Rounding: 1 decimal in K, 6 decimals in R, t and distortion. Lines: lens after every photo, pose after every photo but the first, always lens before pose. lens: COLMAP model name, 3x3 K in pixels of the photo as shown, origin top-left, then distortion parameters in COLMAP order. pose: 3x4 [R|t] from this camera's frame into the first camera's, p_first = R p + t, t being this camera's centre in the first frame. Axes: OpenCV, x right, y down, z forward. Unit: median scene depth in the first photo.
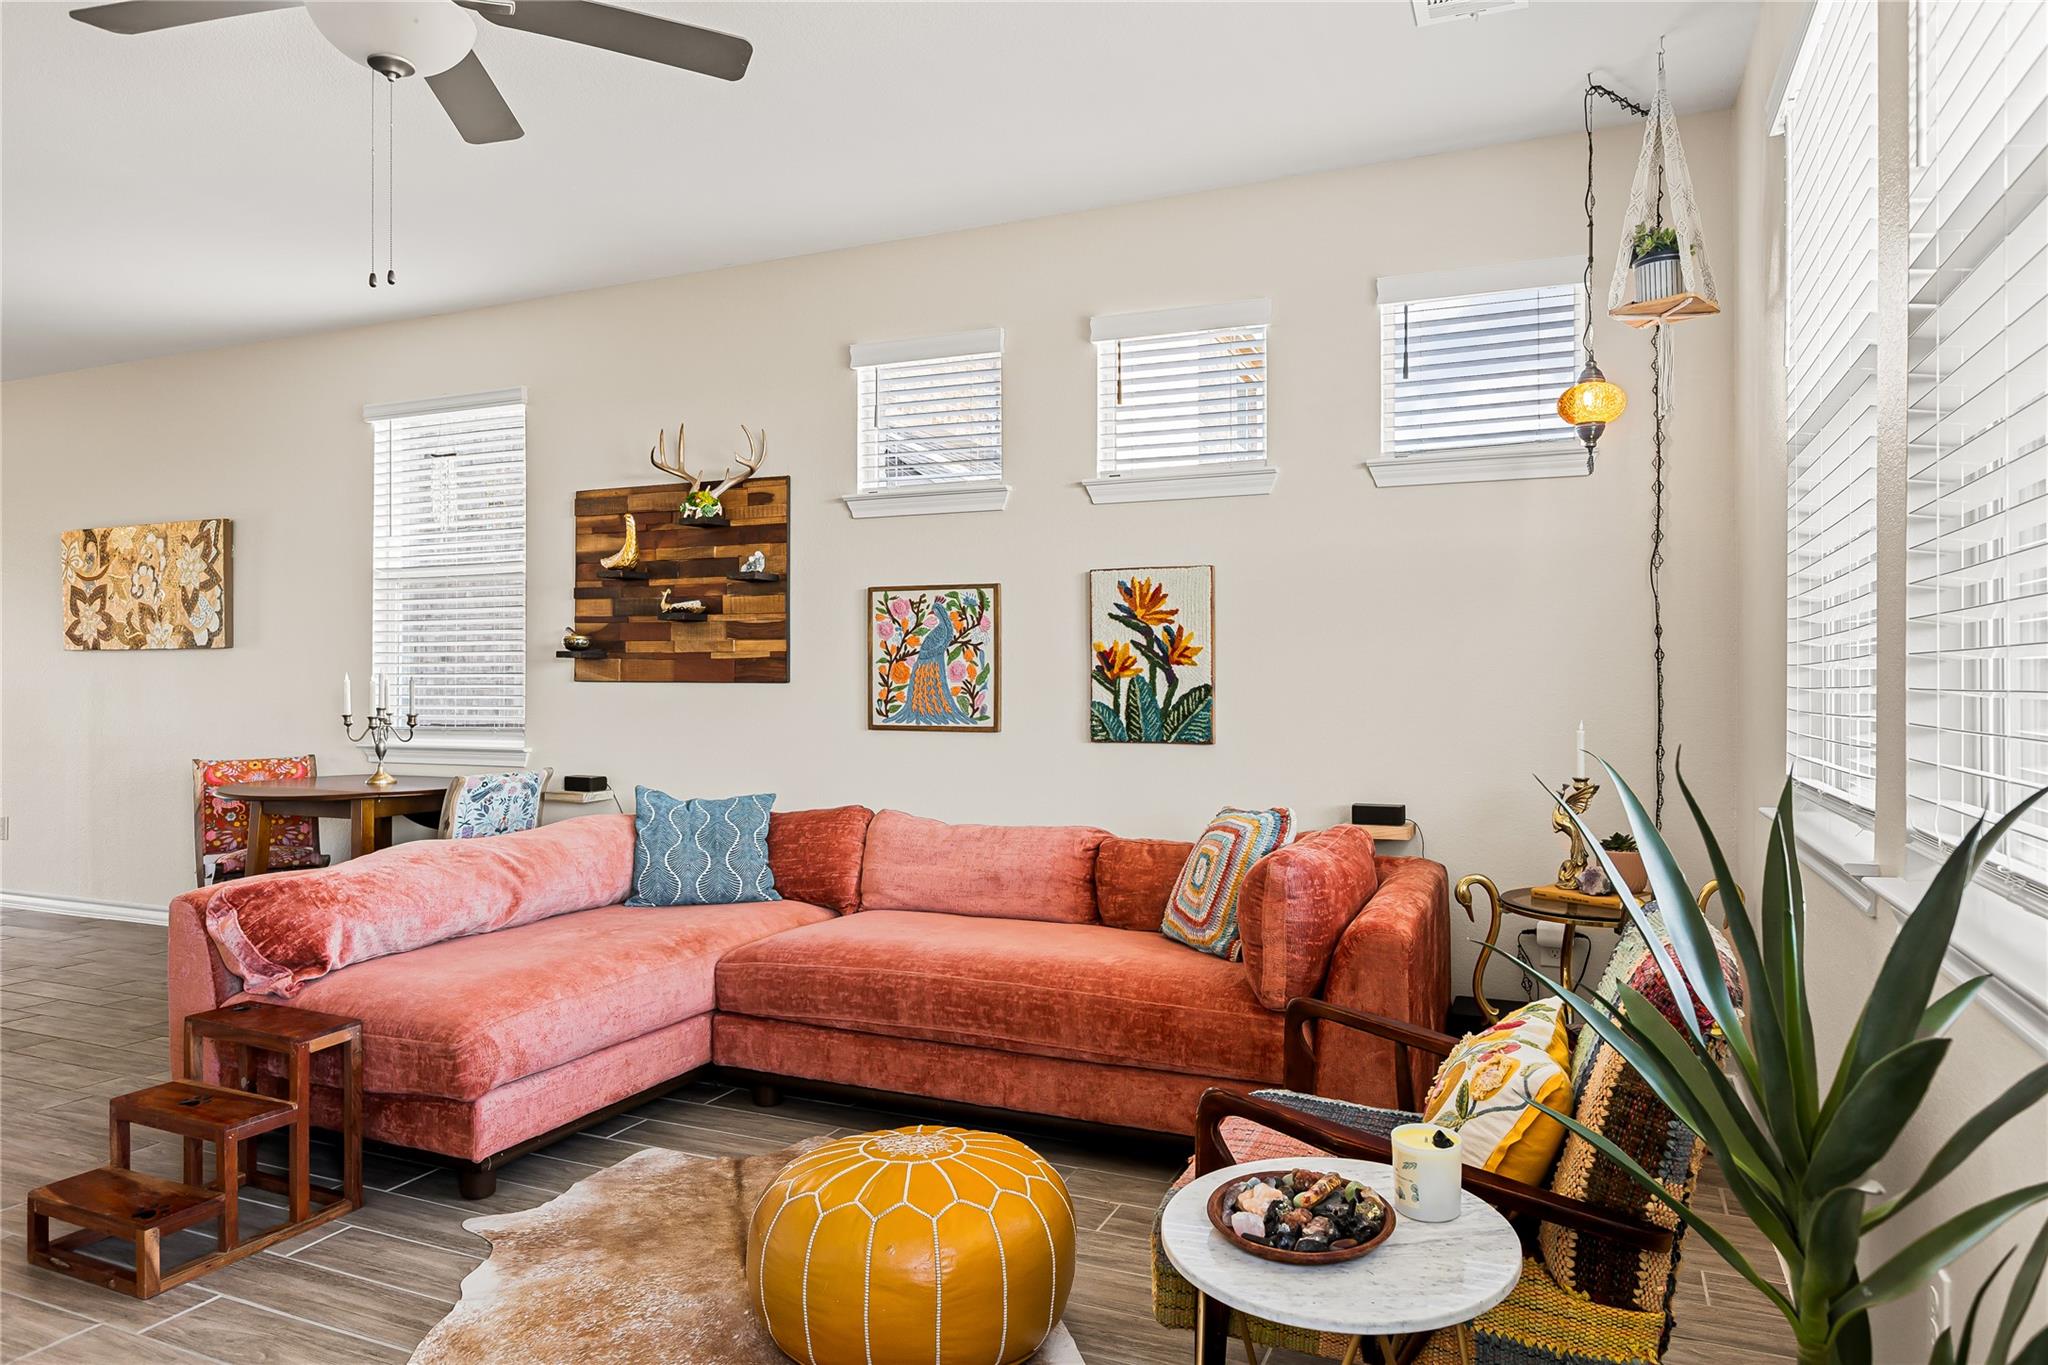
lens RADIAL K [[1266.6, 0, 1024.0], [0, 1266.6, 682.5], [0, 0, 1]] dist [-0.000186, -0.000177]
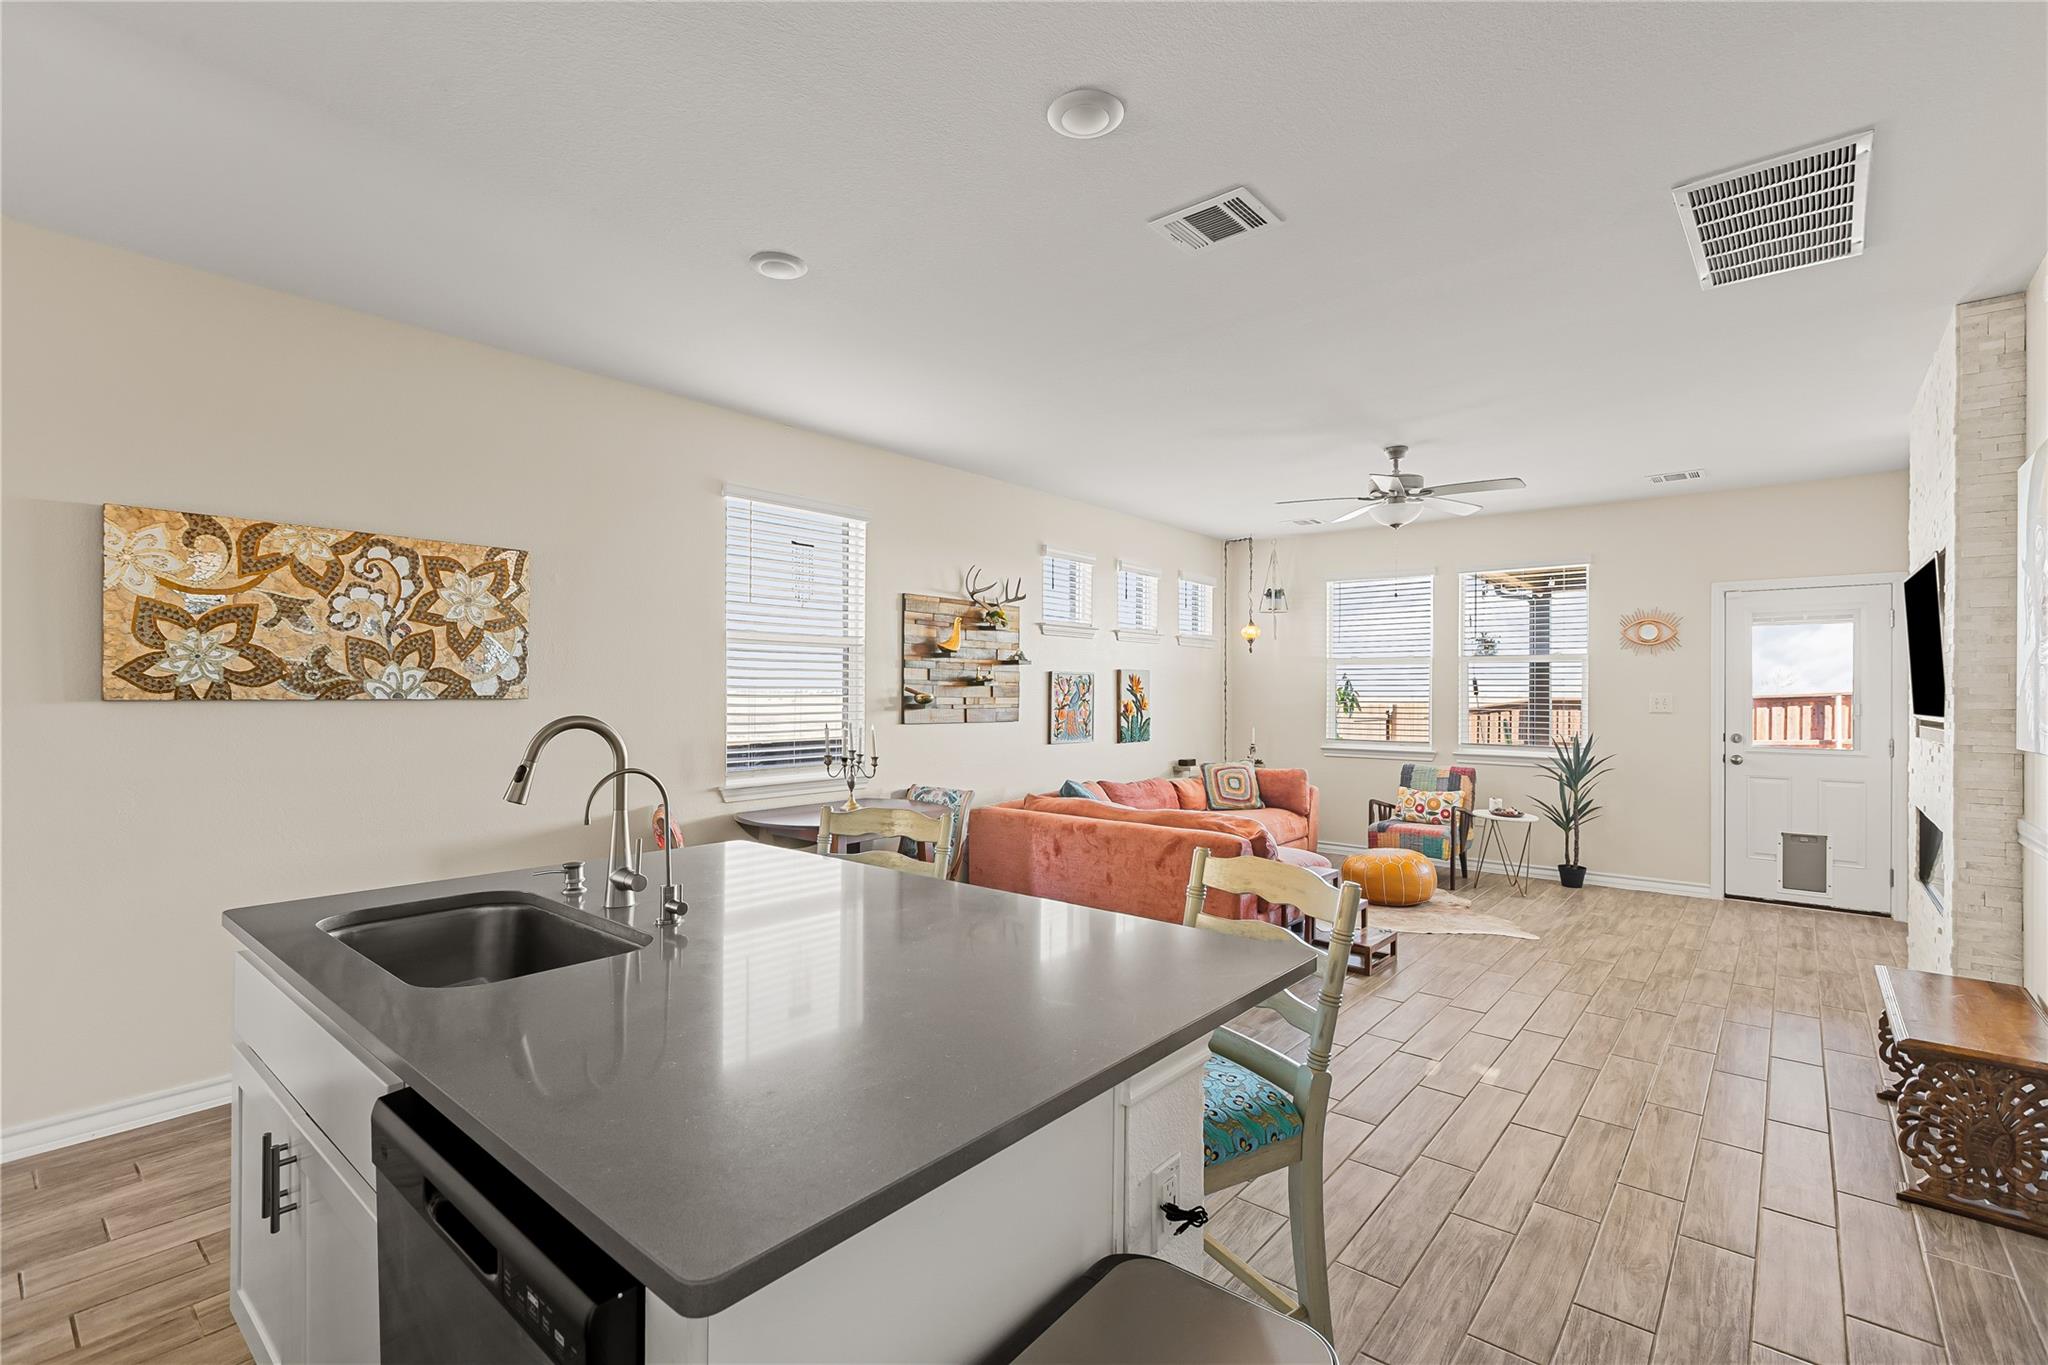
lens RADIAL K [[912.0, 0, 1026.5], [0, 912.0, 687.9], [0, 0, 1]] dist [0.000917, -0.000489]
pose [[0.285884, 0.004551, 0.958253, -1.526619], [-0.004350, 0.999985, -0.003451, -0.045927], [-0.958254, -0.003182, 0.285900, 0.655987]]
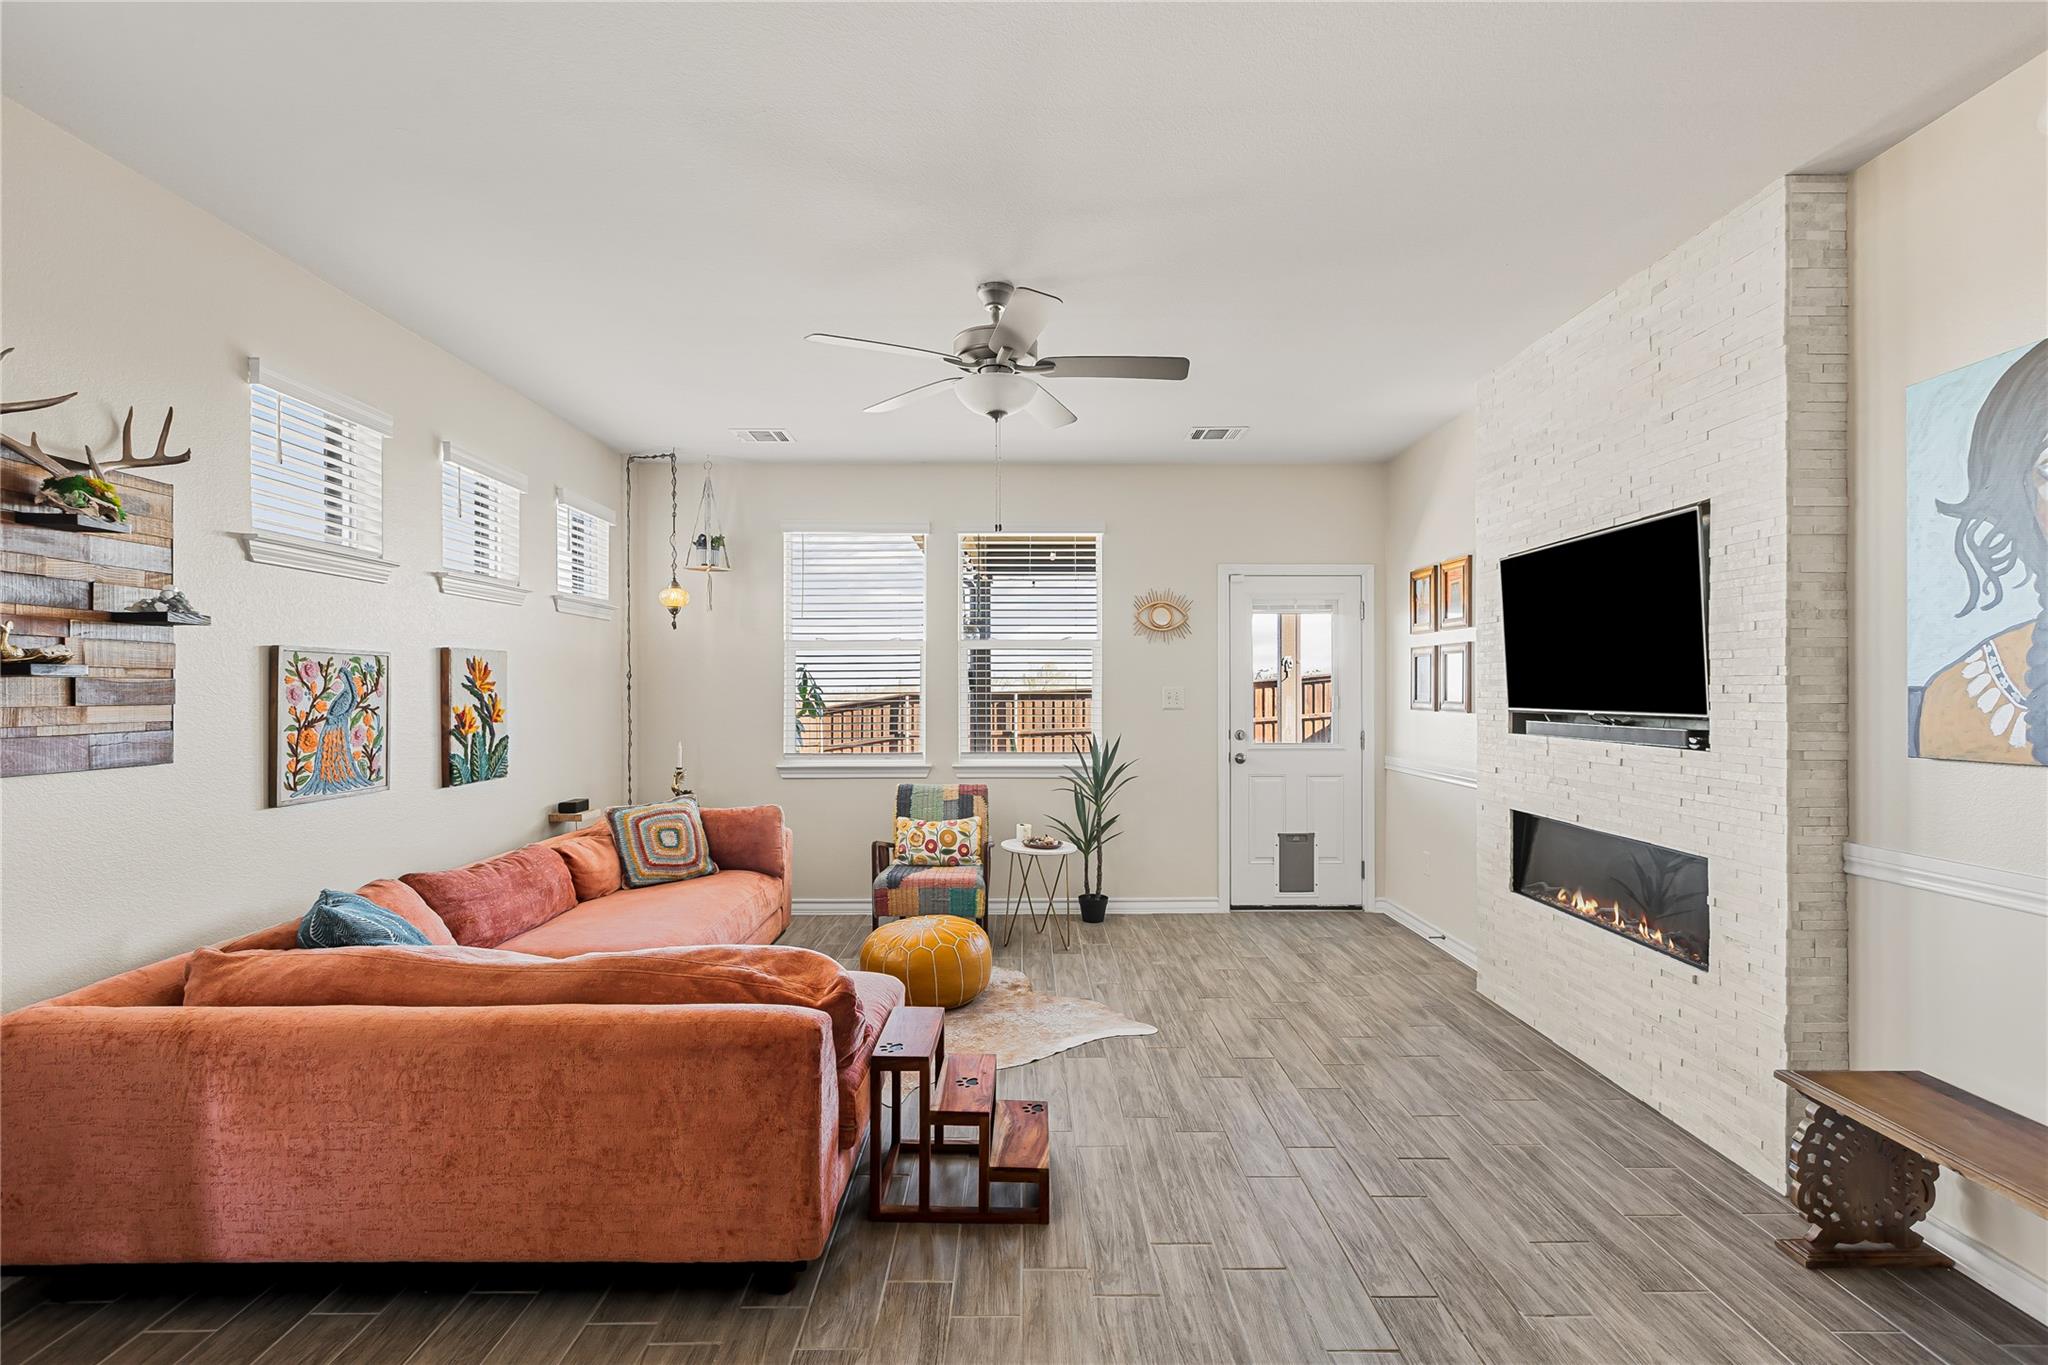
lens RADIAL K [[912.0, 0, 1026.5], [0, 912.0, 687.9], [0, 0, 1]] dist [0.000917, -0.000489]
pose [[-0.400747, 0.001130, 0.916188, -0.936793], [0.002493, 0.999997, -0.000143, -0.045602], [-0.916185, 0.002227, -0.400749, 0.803428]]
